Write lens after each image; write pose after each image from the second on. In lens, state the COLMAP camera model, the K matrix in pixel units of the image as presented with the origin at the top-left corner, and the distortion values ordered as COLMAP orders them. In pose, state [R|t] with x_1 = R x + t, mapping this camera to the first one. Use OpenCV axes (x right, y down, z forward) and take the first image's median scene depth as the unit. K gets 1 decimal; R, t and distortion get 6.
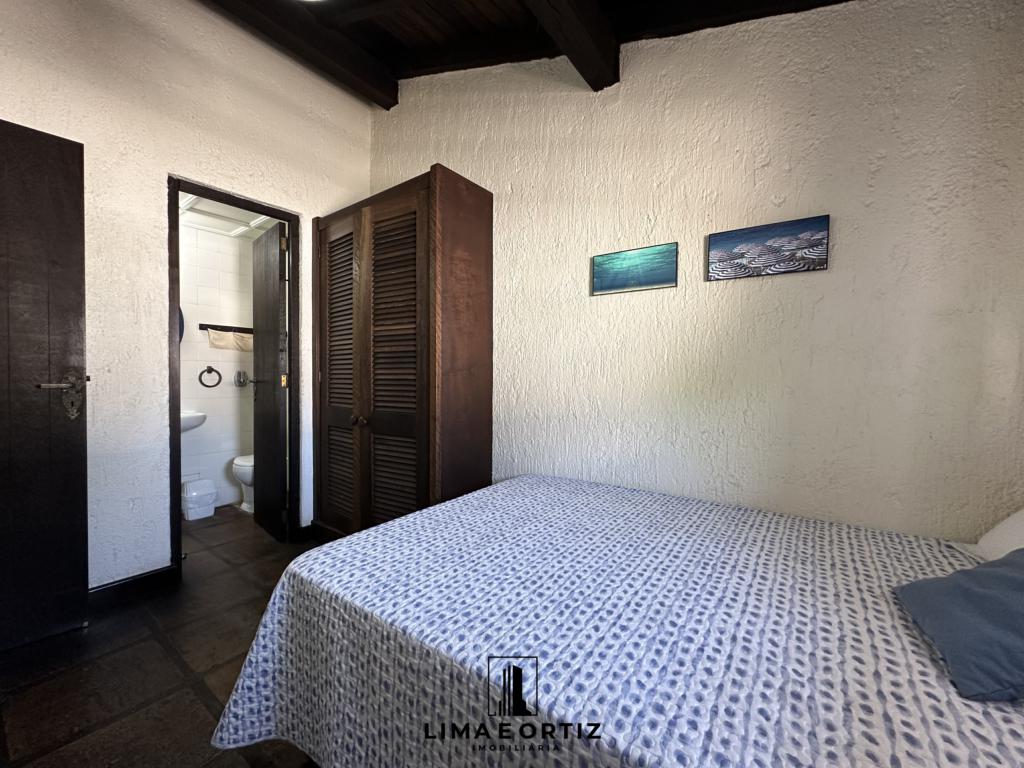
lens RADIAL K [[407.8, 0, 513.3], [0, 407.8, 379.9], [0, 0, 1]] dist [-0.005972, 0.001489]
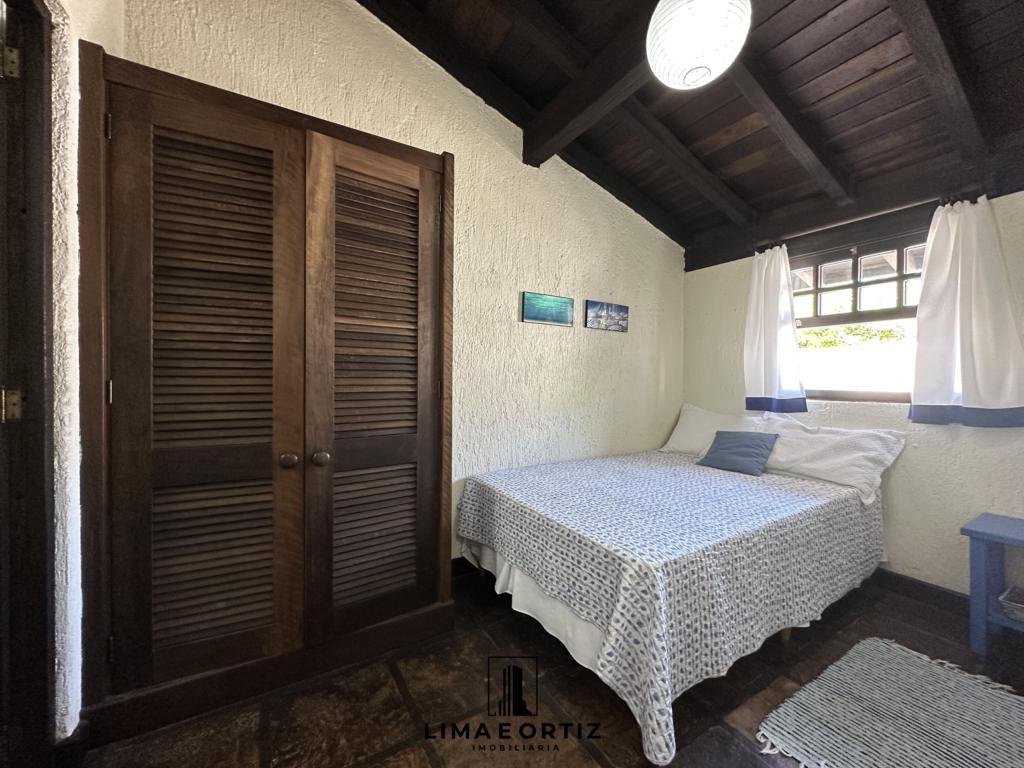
lens RADIAL K [[407.8, 0, 510.9], [0, 407.8, 381.5], [0, 0, 1]] dist [-0.005972, 0.001489]
pose [[0.383408, -0.009780, 0.923527, -1.056714], [0.006171, 0.999949, 0.008027, -0.030570], [-0.923558, 0.002621, 0.383449, 0.568944]]
